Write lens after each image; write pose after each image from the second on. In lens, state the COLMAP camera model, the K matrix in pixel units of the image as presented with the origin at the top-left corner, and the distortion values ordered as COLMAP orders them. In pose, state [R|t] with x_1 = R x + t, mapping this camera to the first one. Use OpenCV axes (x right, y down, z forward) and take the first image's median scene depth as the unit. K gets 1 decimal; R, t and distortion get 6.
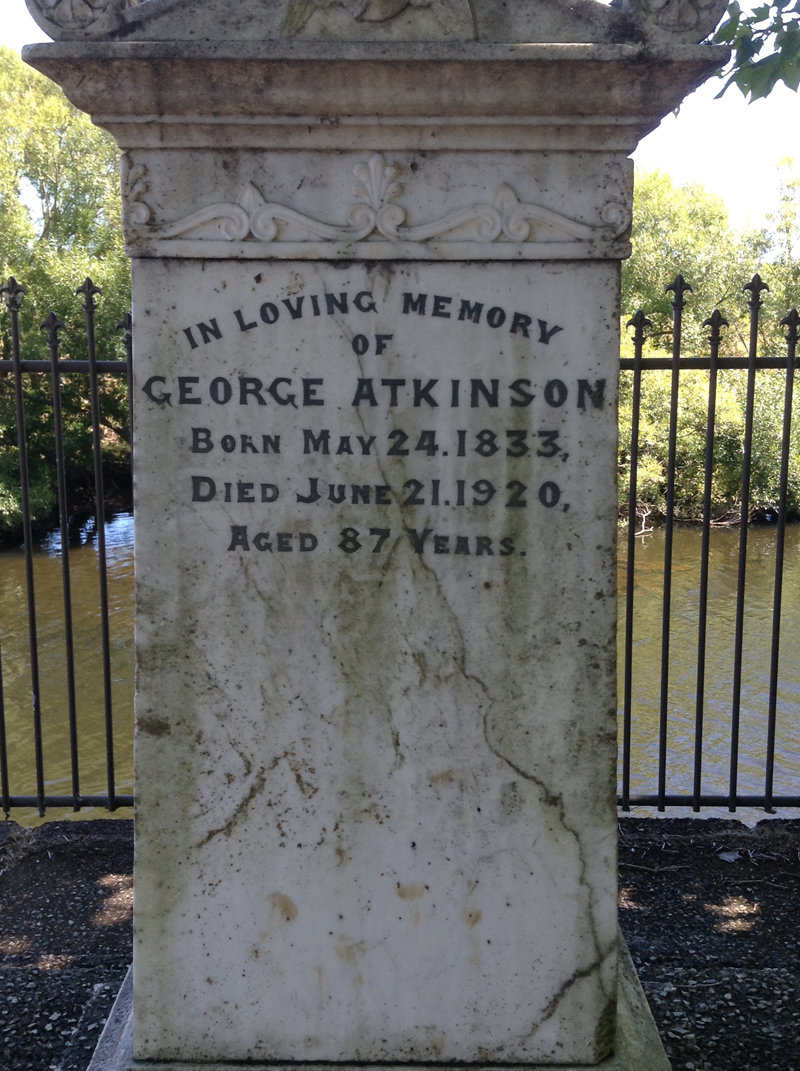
lens RADIAL K [[1161.5, 0, 400.0], [0, 1161.5, 535.5], [0, 0, 1]] dist [0.201389, -0.426596]
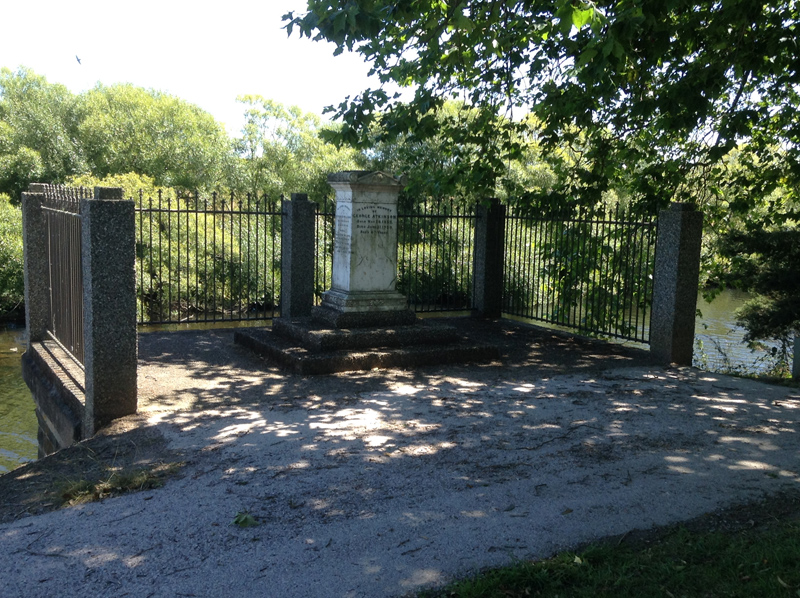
lens RADIAL K [[867.6, 0, 404.2], [0, 867.6, 315.5], [0, 0, 1]] dist [0.201389, -0.426596]
pose [[0.867557, -0.038473, 0.495848, -3.288165], [0.055991, 0.998221, -0.020510, 0.825360], [-0.494177, 0.045557, 0.868167, -5.132172]]
